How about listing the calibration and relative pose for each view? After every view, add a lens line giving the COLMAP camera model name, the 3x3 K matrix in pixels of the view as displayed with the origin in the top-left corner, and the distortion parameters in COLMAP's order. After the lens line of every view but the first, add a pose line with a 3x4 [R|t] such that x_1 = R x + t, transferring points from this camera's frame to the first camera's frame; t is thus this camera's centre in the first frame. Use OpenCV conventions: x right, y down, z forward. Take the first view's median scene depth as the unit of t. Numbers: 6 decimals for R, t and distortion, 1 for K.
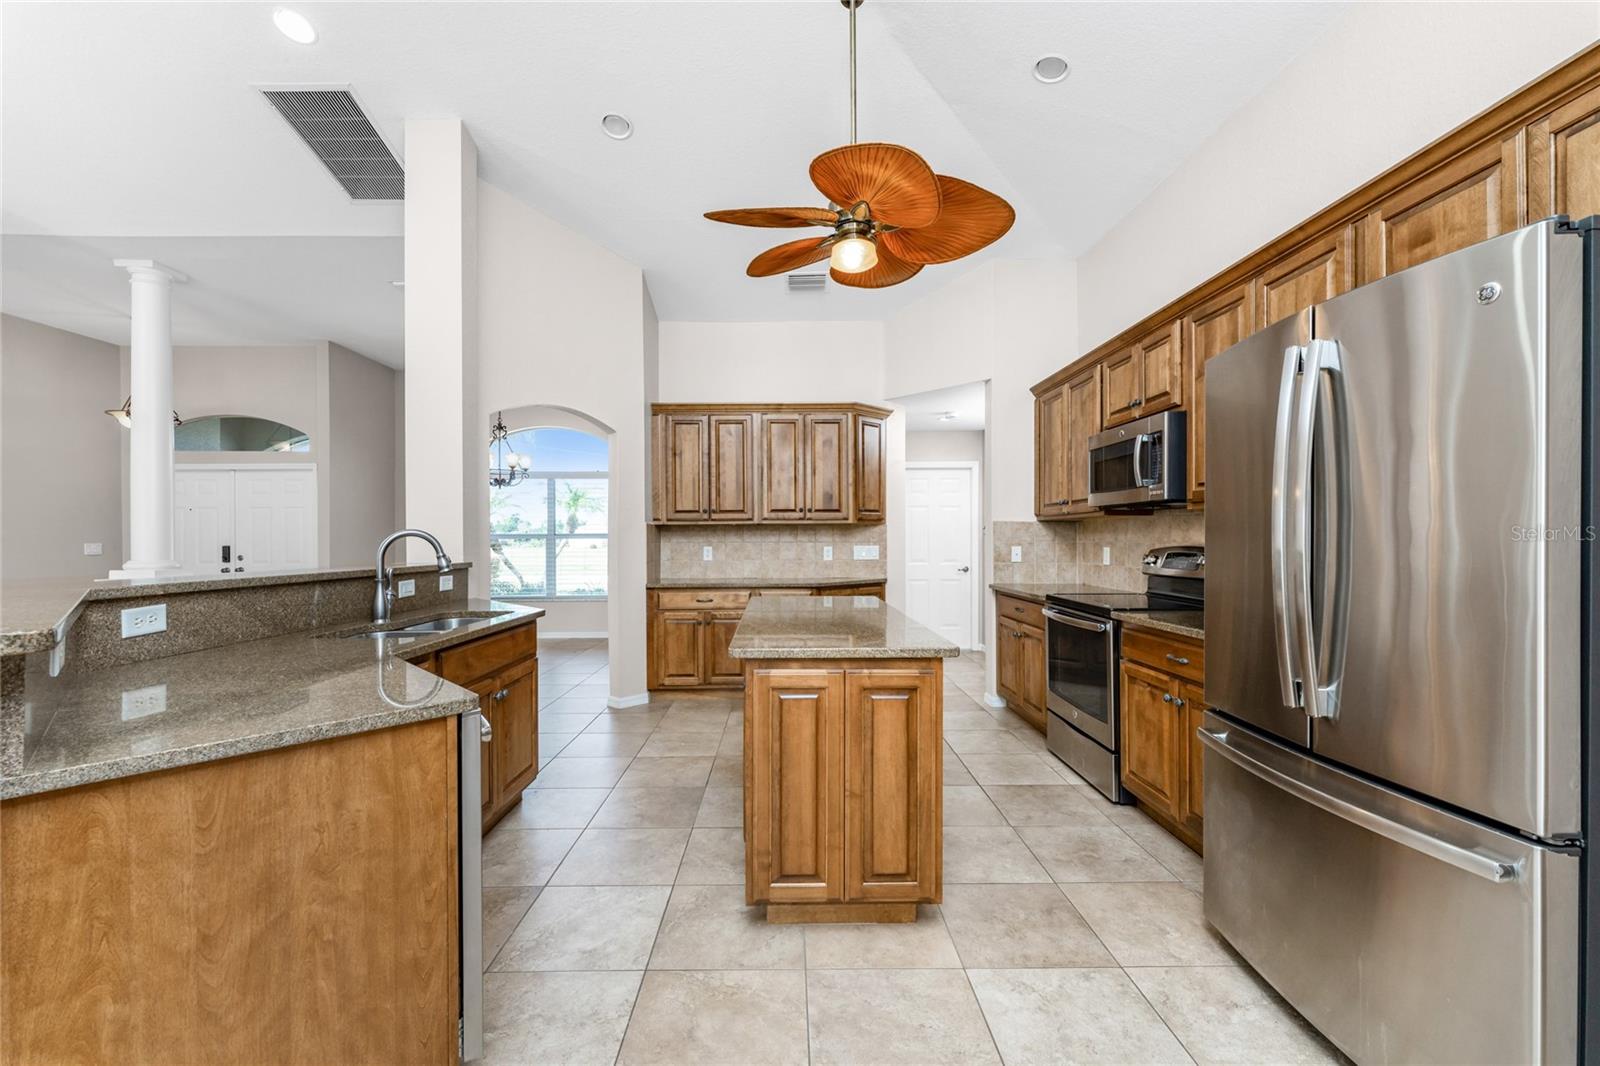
lens RADIAL K [[639.6, 0, 800.0], [0, 639.6, 533.0], [0, 0, 1]] dist [0.001445, 0.000023]
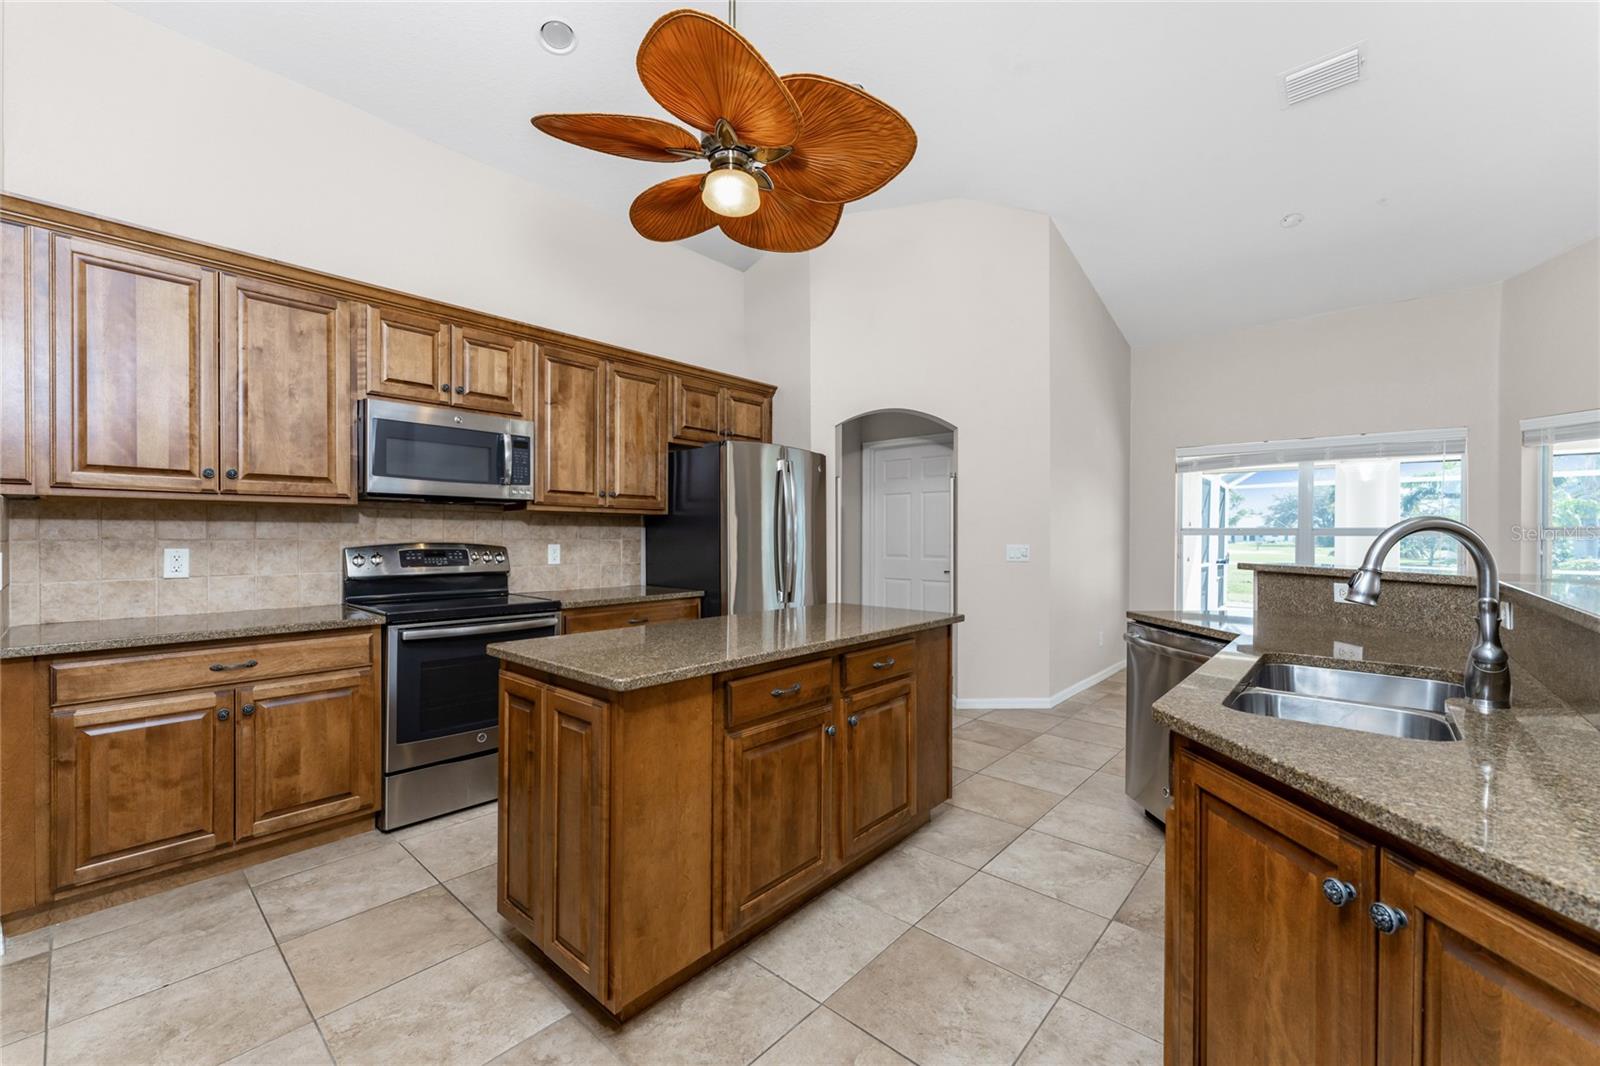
lens RADIAL K [[678.3, 0, 767.8], [0, 678.3, 534.7], [0, 0, 1]] dist [0.001334, 0.000060]
pose [[-0.718607, -0.000787, 0.695415, -0.554502], [-0.006846, 0.999959, -0.005943, 0.012486], [-0.695382, -0.009031, -0.718583, 1.574694]]
